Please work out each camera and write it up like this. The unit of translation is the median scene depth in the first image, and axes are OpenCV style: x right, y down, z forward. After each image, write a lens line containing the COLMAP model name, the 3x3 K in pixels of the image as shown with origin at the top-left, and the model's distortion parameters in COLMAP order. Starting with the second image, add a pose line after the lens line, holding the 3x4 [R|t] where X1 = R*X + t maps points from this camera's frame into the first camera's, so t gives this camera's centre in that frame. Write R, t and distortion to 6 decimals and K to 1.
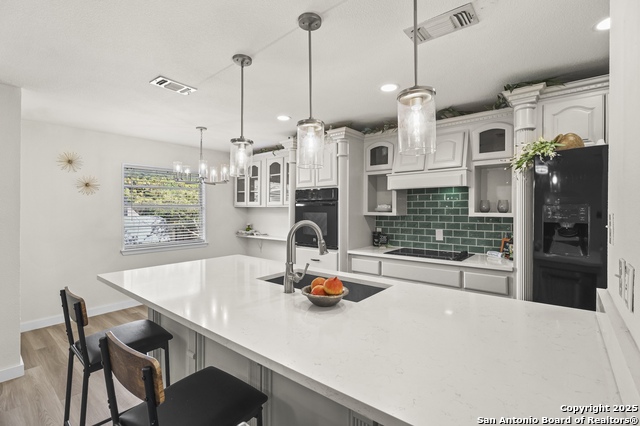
lens RADIAL K [[297.0, 0, 320.9], [0, 297.0, 210.4], [0, 0, 1]] dist [0.000687, 0.000146]
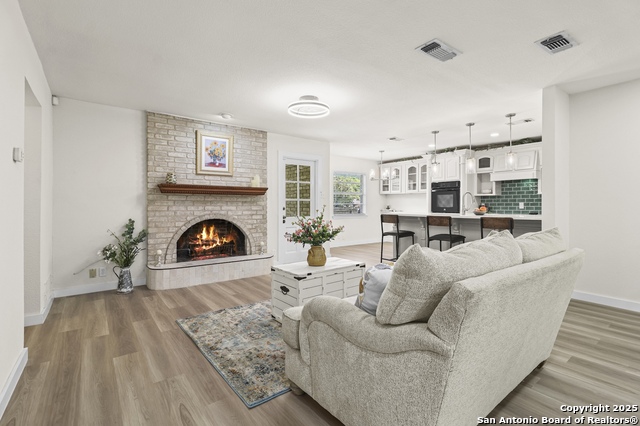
lens RADIAL K [[297.0, 0, 322.5], [0, 297.0, 207.9], [0, 0, 1]] dist [0.000687, 0.000146]
pose [[0.974779, -0.002669, -0.223155, -0.368355], [0.005084, 0.999935, 0.010247, 0.069555], [0.223113, -0.011123, 0.974729, -1.004969]]
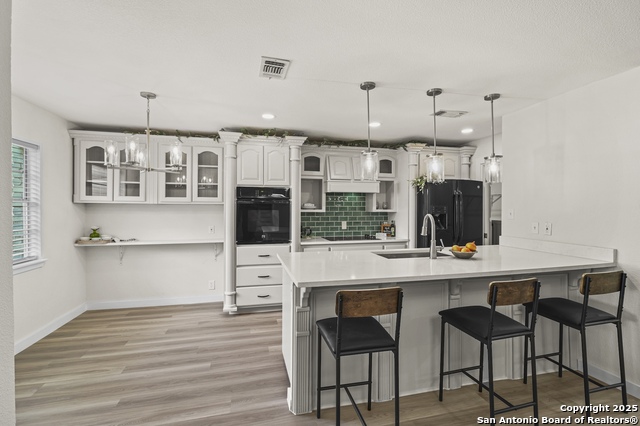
lens RADIAL K [[297.0, 0, 323.0], [0, 297.0, 209.6], [0, 0, 1]] dist [0.000687, 0.000146]
pose [[0.583021, -0.003042, 0.812451, -0.791390], [0.000164, 0.999993, 0.003626, 0.002347], [-0.812457, -0.001981, 0.583018, 0.244807]]
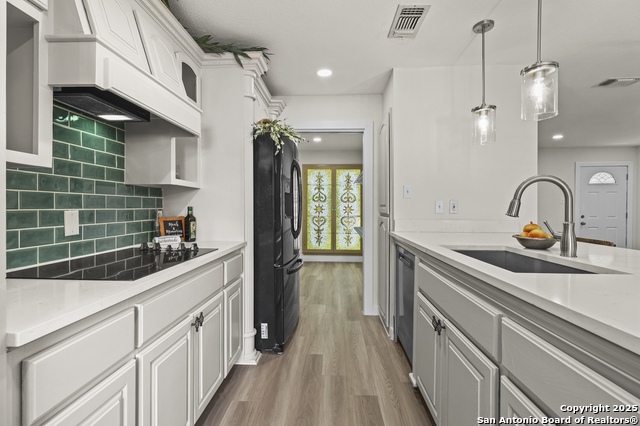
lens RADIAL K [[297.0, 0, 320.2], [0, 297.0, 210.3], [0, 0, 1]] dist [0.000687, 0.000146]
pose [[-0.605401, -0.007211, 0.795888, -0.160244], [0.000700, 0.999954, 0.009593, 0.058897], [-0.795921, 0.006365, -0.605368, 0.943770]]
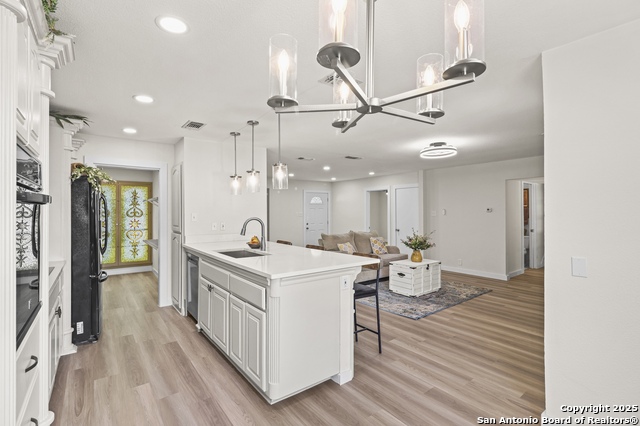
lens RADIAL K [[297.0, 0, 321.3], [0, 297.0, 208.8], [0, 0, 1]] dist [0.000687, 0.000146]
pose [[-0.975553, 0.007455, 0.219636, -0.437550], [0.005624, 0.999944, -0.008963, -0.000731], [-0.219690, -0.007508, -0.975541, 1.337311]]
